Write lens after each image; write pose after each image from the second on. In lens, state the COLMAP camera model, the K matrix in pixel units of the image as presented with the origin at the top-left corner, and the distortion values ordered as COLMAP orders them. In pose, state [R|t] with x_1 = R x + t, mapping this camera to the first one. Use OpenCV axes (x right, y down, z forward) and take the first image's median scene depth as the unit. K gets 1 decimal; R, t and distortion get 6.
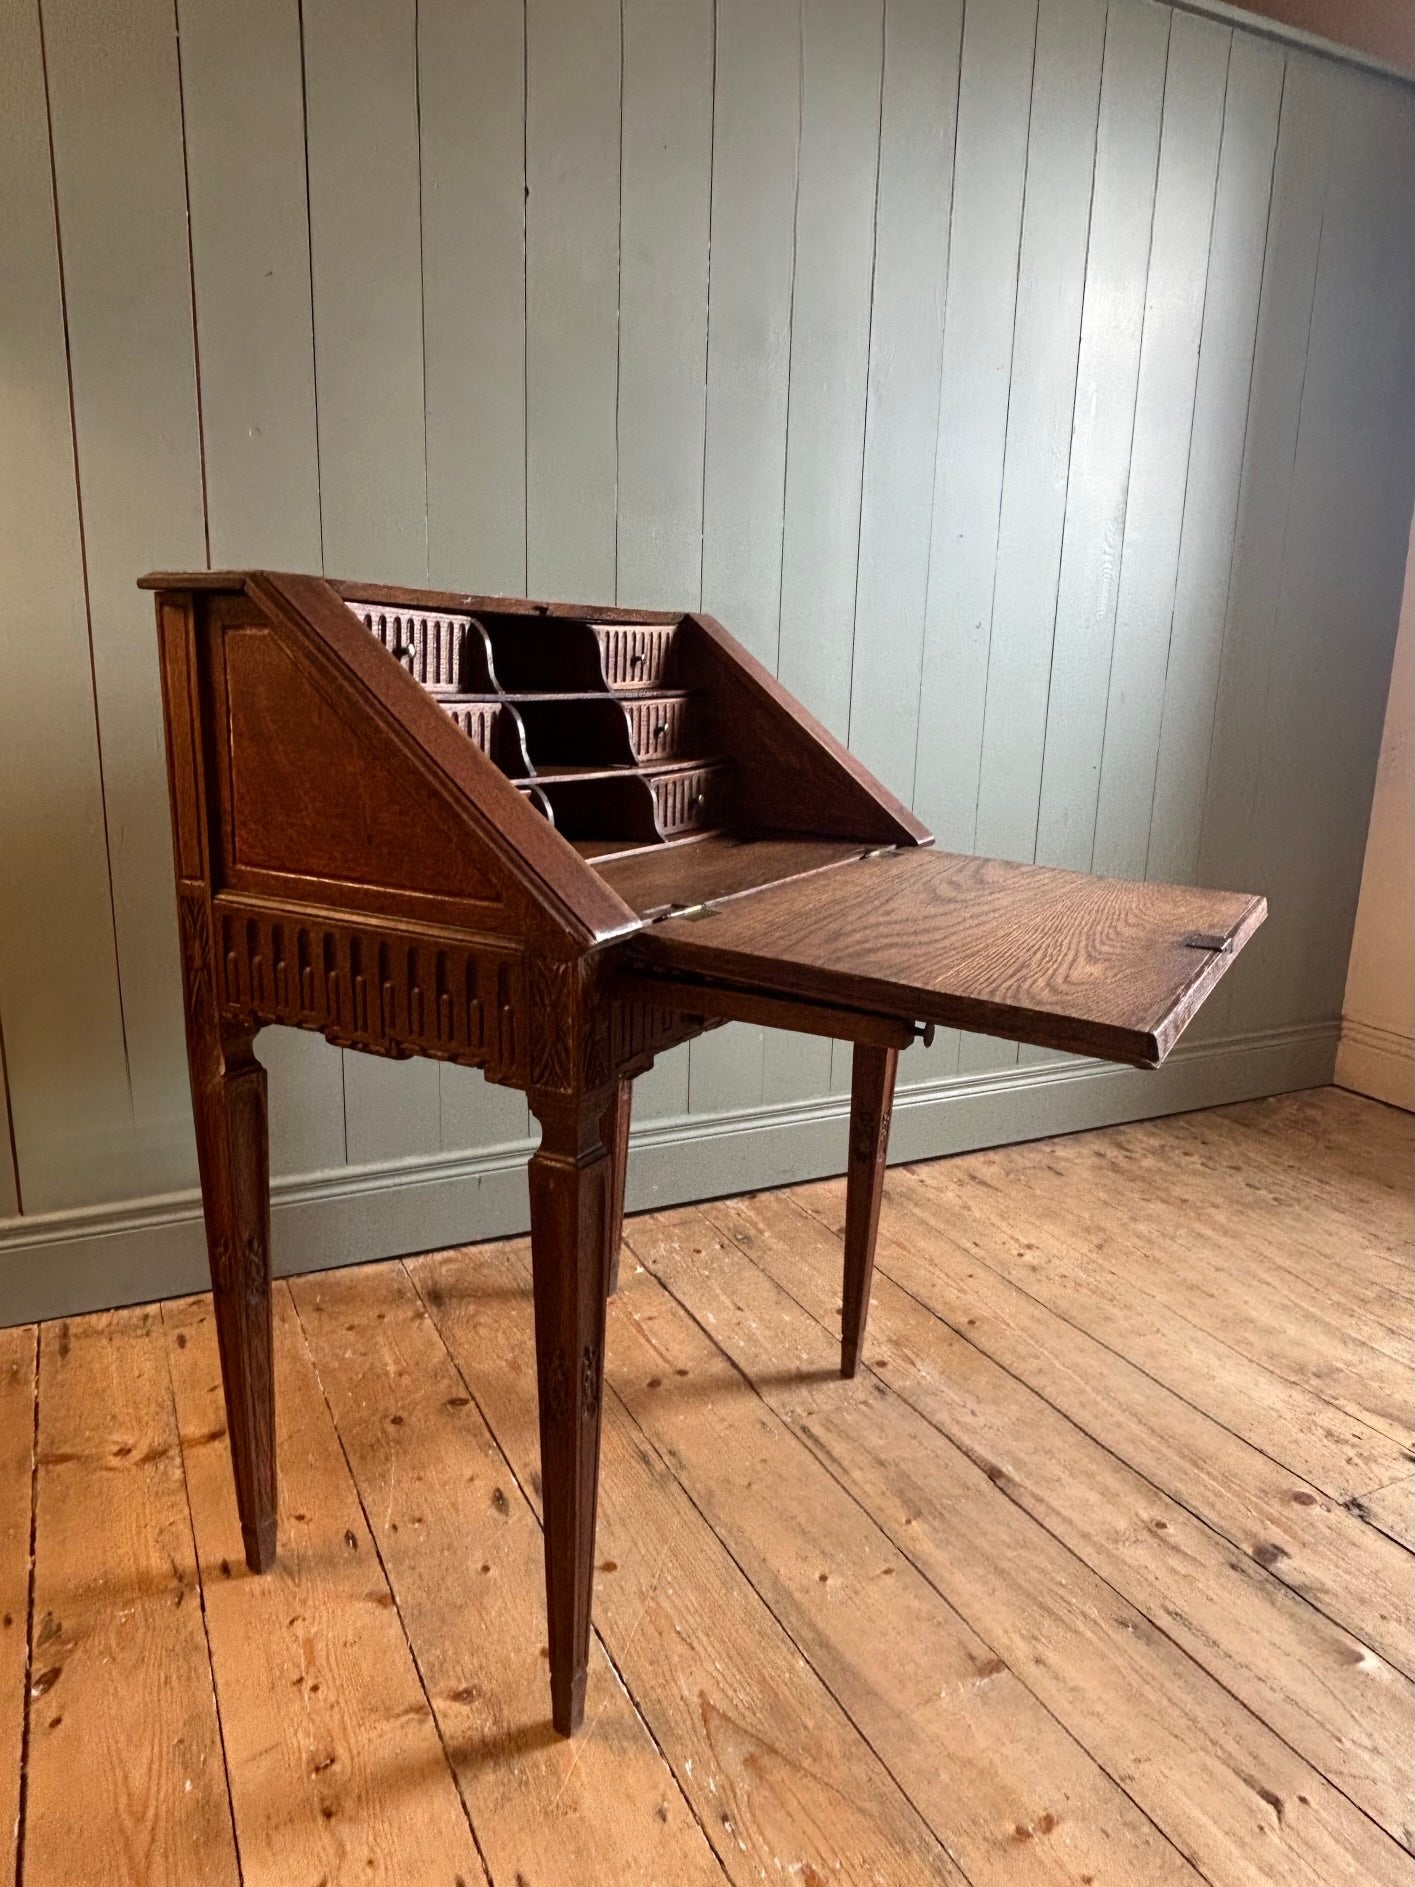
lens RADIAL K [[1254.6, 0, 706.5], [0, 1254.6, 945.7], [0, 0, 1]] dist [-0.001195, 0.002432]
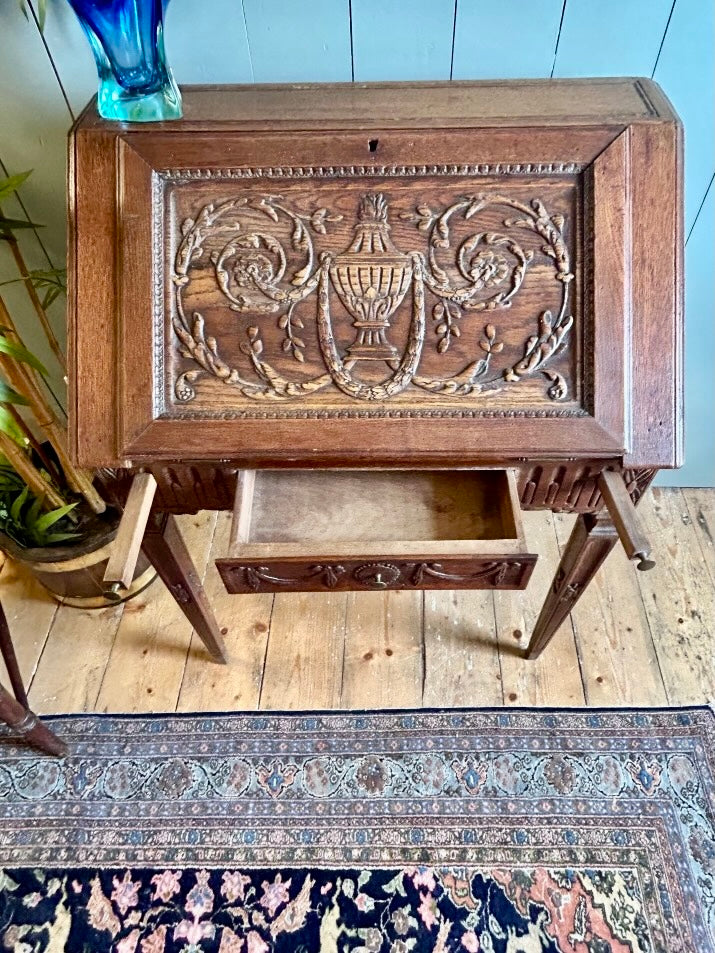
lens RADIAL K [[633.6, 0, 364.7], [0, 633.6, 468.0], [0, 0, 1]] dist [-0.001195, 0.002432]
pose [[0.879567, 0.339018, -0.333810, 0.161714], [-0.056257, 0.770798, 0.634590, -0.405417], [0.472438, -0.539385, 0.697041, 0.592784]]
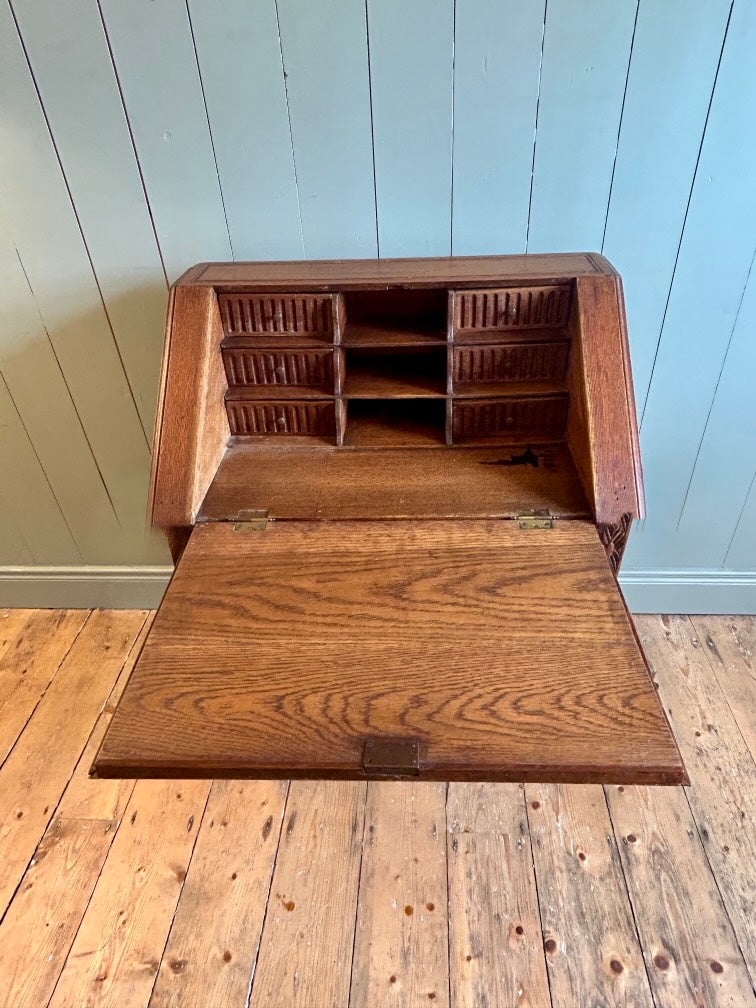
lens RADIAL K [[633.7, 0, 382.8], [0, 633.7, 499.1], [0, 0, 1]] dist [-0.001125, 0.002658]
pose [[0.868453, 0.234480, -0.436816, 0.256833], [-0.045066, 0.914773, 0.401446, -0.353930], [0.493718, -0.328952, 0.805005, 0.454216]]
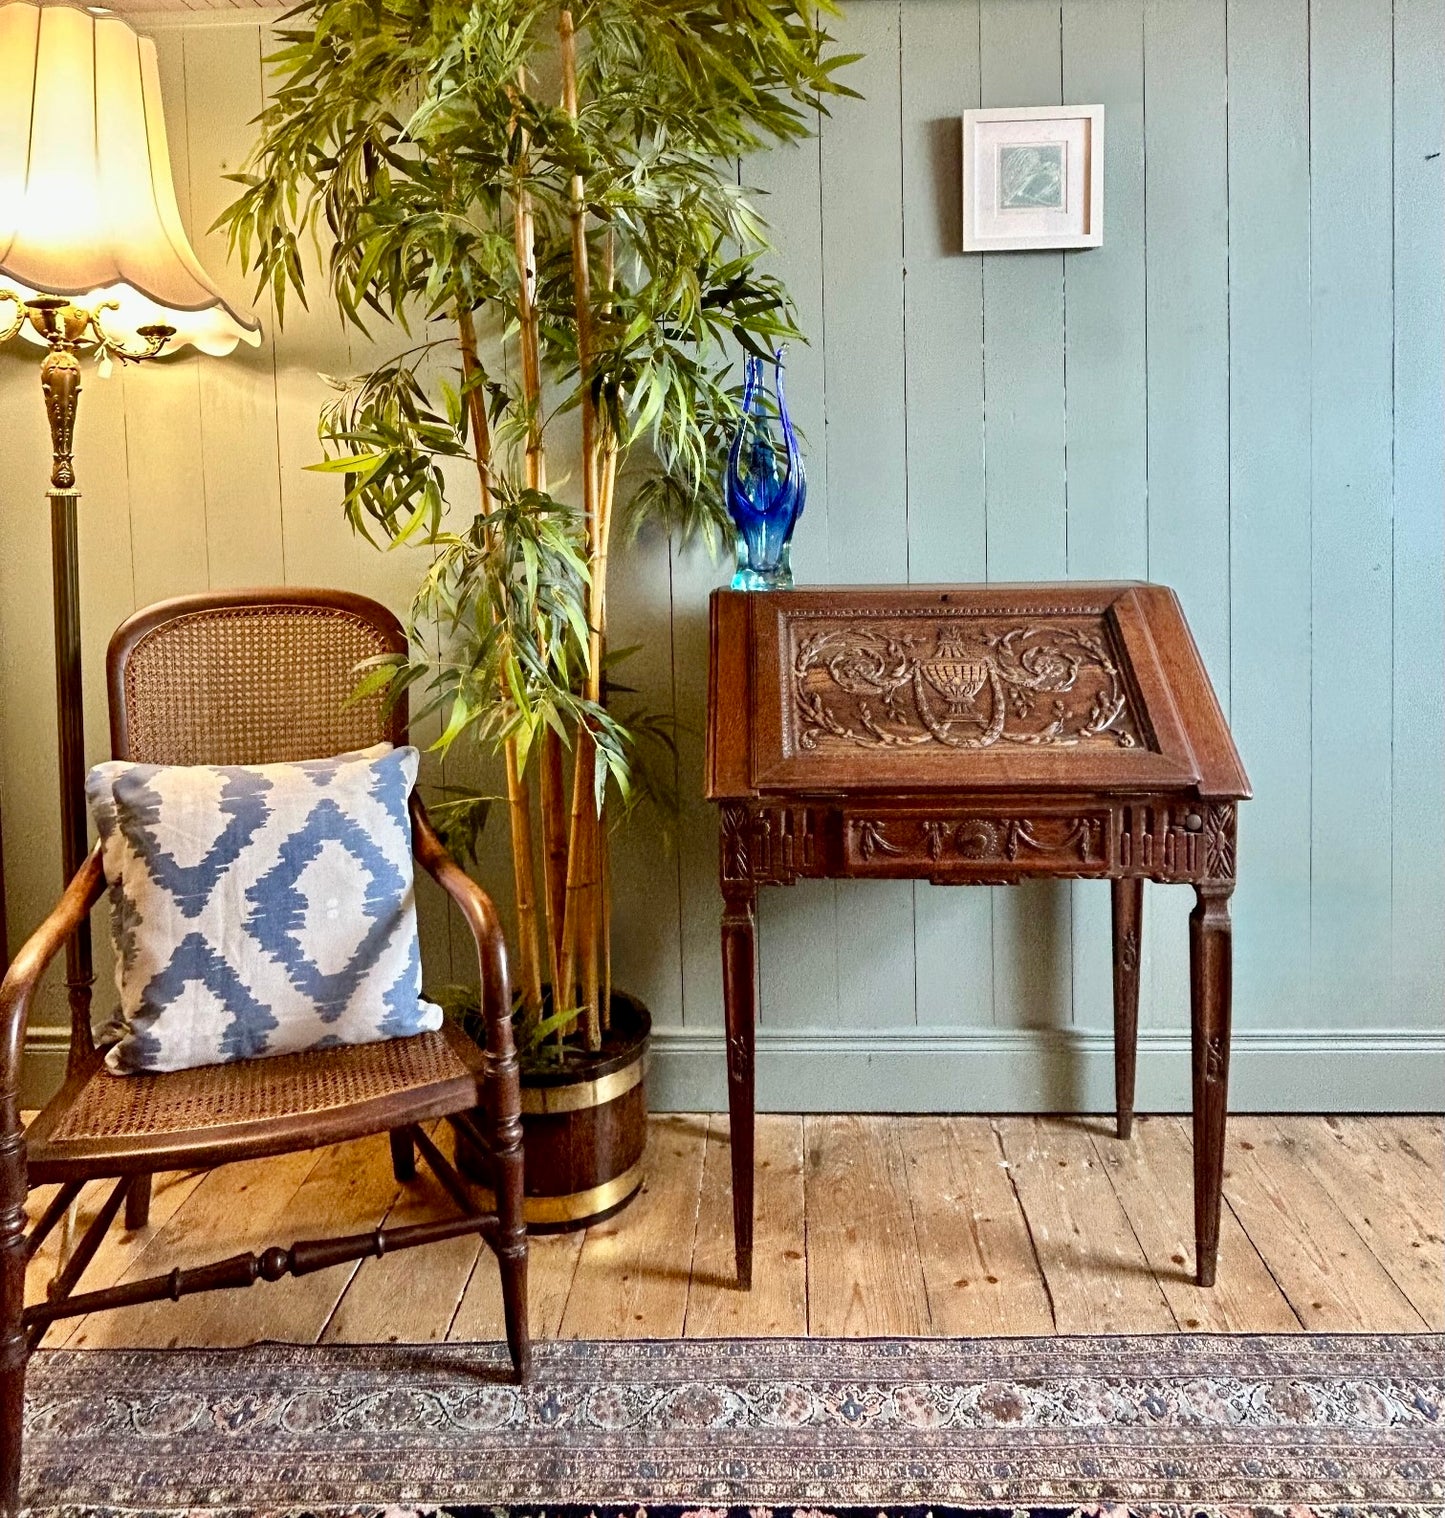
lens RADIAL K [[1212.4, 0, 729.4], [0, 1212.4, 553.0], [0, 0, 1]] dist [-0.001264, 0.002132]
pose [[0.874100, -0.023654, -0.485170, 0.339376], [-0.064246, 0.984409, -0.163741, -0.104864], [0.481479, 0.174296, 0.858952, -0.140914]]
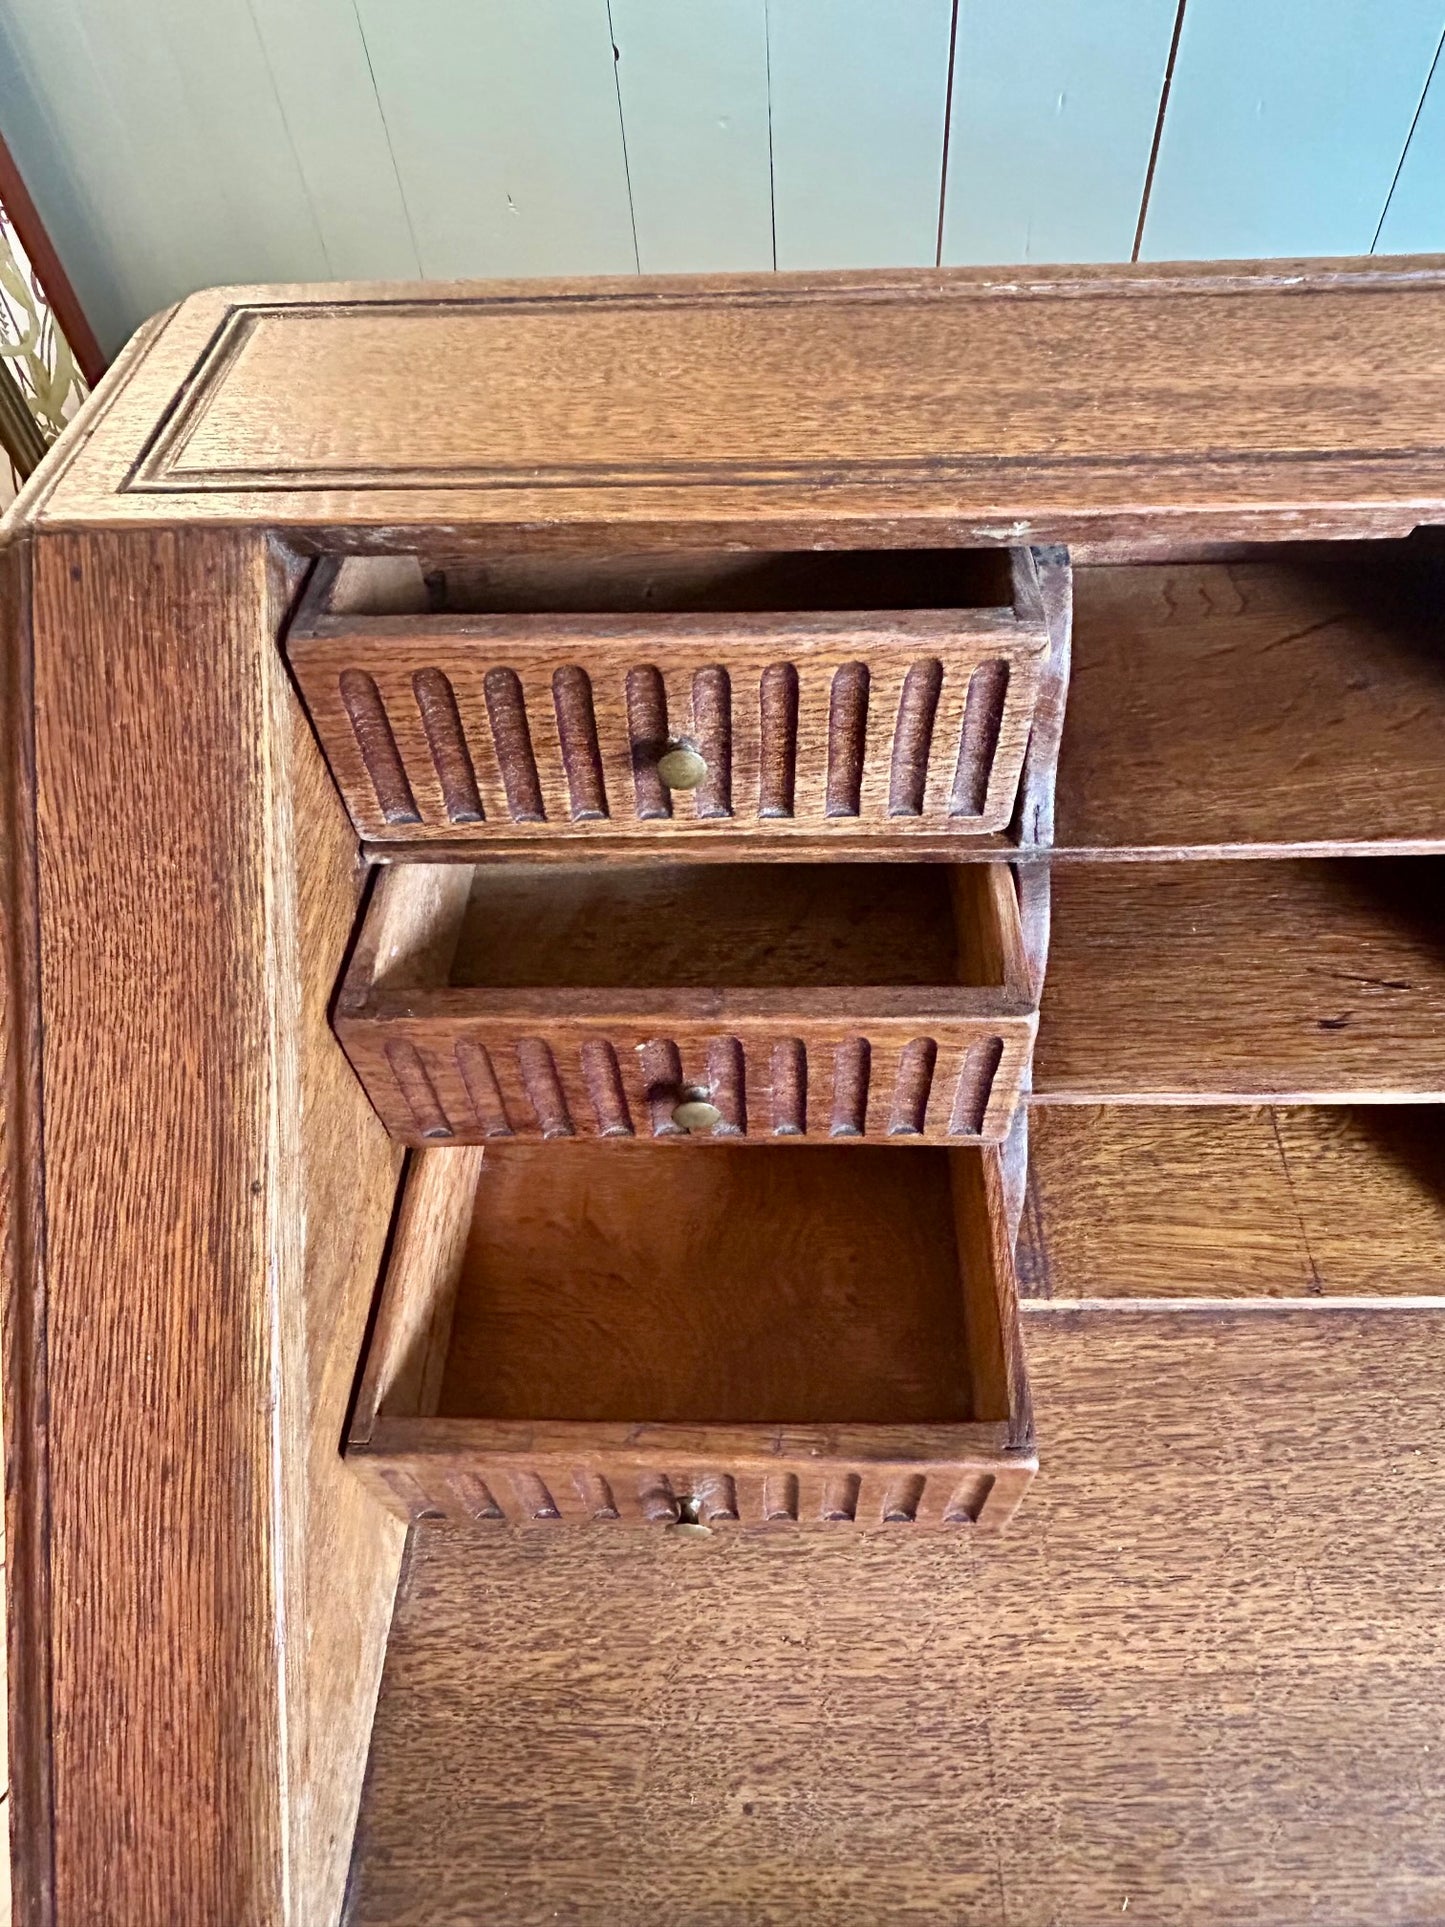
lens RADIAL K [[1281.2, 0, 723.0], [0, 1281.2, 975.8], [0, 0, 1]] dist [-0.001195, 0.002432]
pose [[0.885462, 0.323985, -0.333152, -0.107596], [-0.045317, 0.773683, 0.631950, -0.360969], [0.462496, -0.544471, 0.699749, 0.849226]]
